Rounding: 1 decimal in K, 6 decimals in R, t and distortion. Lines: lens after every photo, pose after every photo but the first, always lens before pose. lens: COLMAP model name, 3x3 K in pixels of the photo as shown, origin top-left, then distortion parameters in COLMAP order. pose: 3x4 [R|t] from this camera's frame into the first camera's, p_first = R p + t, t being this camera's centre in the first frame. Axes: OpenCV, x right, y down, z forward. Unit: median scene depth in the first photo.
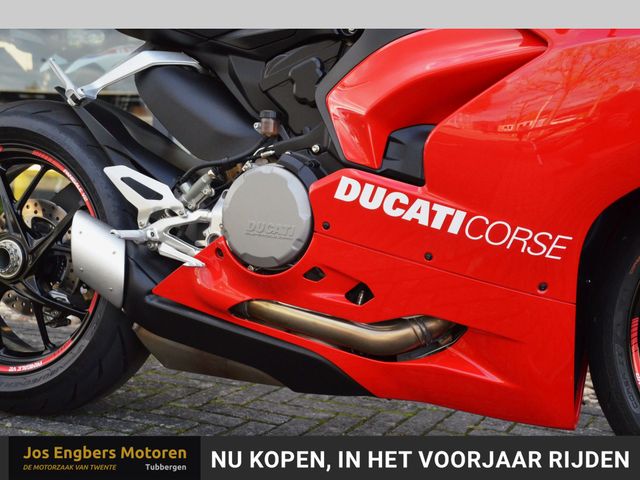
lens RADIAL K [[906.1, 0, 329.7], [0, 906.1, 250.1], [0, 0, 1]] dist [-0.009240, 0.862437]
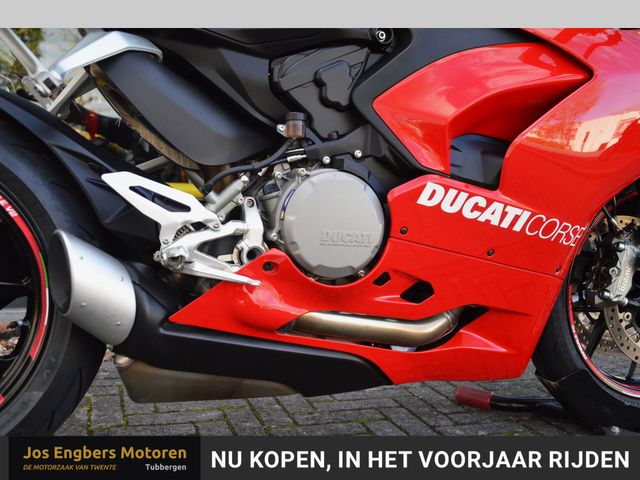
lens RADIAL K [[677.7, 0, 321.1], [0, 677.7, 257.9], [0, 0, 1]] dist [-0.001101, 0.016811]
pose [[0.741473, -0.090765, 0.664816, -0.573467], [0.057966, 0.995769, 0.071300, -0.055400], [-0.668475, -0.014330, 0.743597, 0.486794]]
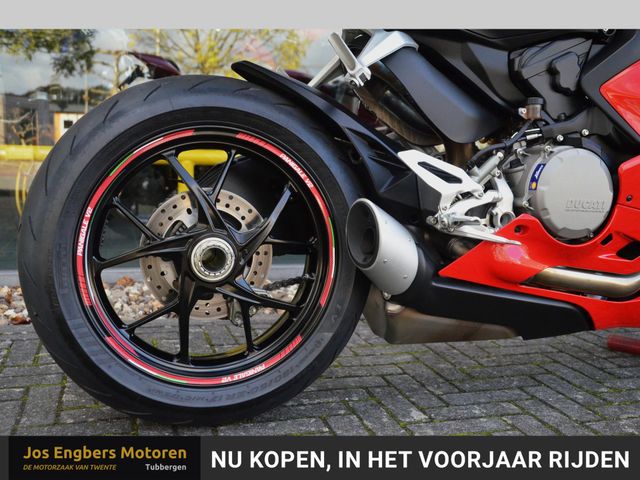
lens RADIAL K [[666.6, 0, 319.4], [0, 666.6, 251.3], [0, 0, 1]] dist [-0.095618, 0.271240]
pose [[0.763760, -0.122448, 0.633780, -0.868068], [0.062547, 0.991262, 0.116139, -0.083635], [-0.642462, -0.049061, 0.764745, 0.580910]]
